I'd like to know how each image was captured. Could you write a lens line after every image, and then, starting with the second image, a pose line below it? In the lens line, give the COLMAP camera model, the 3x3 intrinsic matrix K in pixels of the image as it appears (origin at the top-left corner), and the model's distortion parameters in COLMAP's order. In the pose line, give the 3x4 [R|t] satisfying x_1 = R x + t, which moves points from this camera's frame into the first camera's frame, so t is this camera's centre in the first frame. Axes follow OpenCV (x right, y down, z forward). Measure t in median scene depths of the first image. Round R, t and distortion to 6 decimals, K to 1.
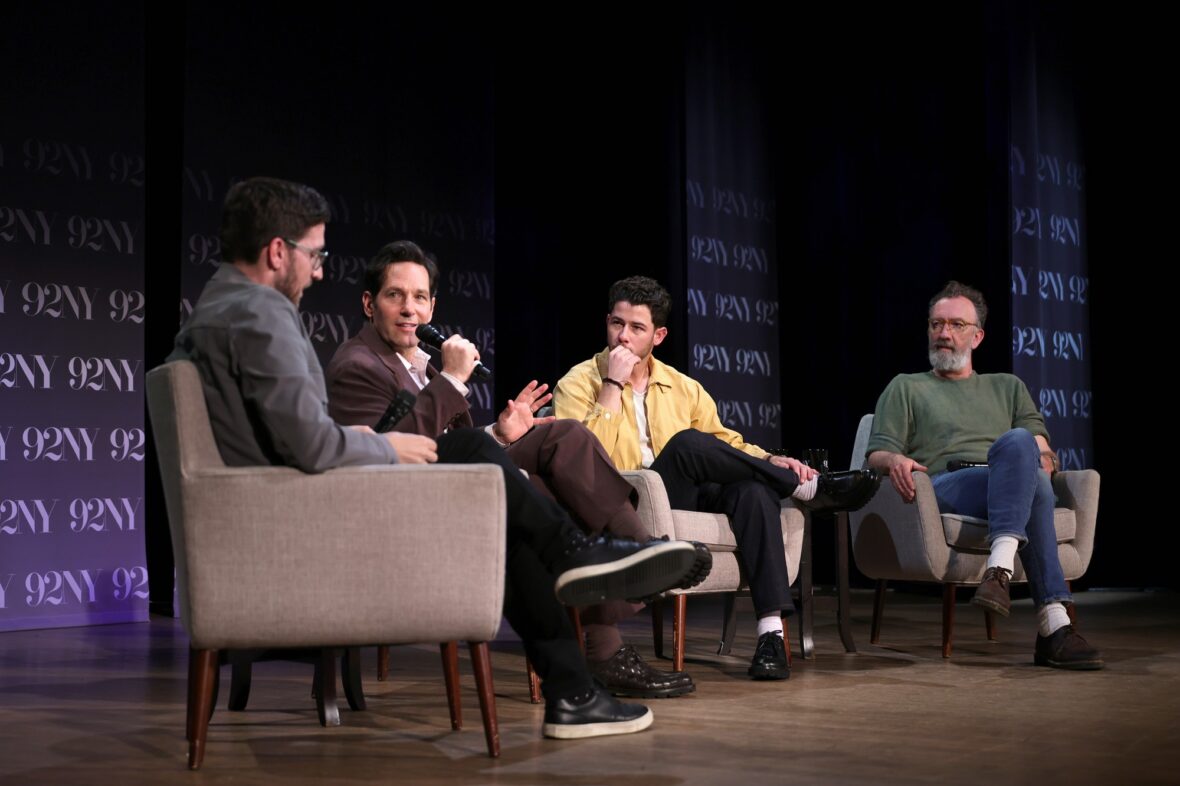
lens RADIAL K [[2258.1, 0, 590.0], [0, 2258.1, 393.0], [0, 0, 1]] dist [-0.078846, -0.078478]
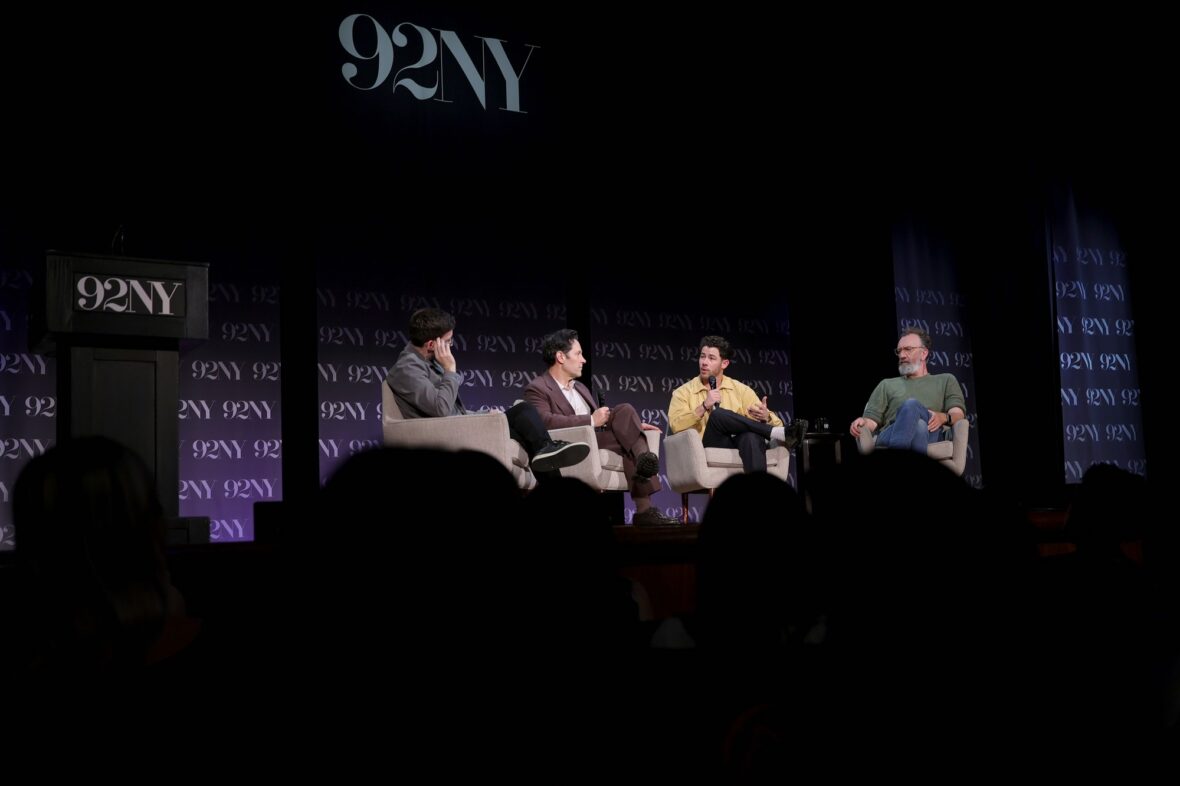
lens RADIAL K [[2258.1, 0, 590.0], [0, 2258.1, 393.0], [0, 0, 1]] dist [-0.078846, -0.078478]
pose [[0.845860, -0.082291, -0.527019, 0.918719], [0.042396, 0.995274, -0.087361, 0.157073], [0.531718, 0.051552, 0.845351, -0.720211]]
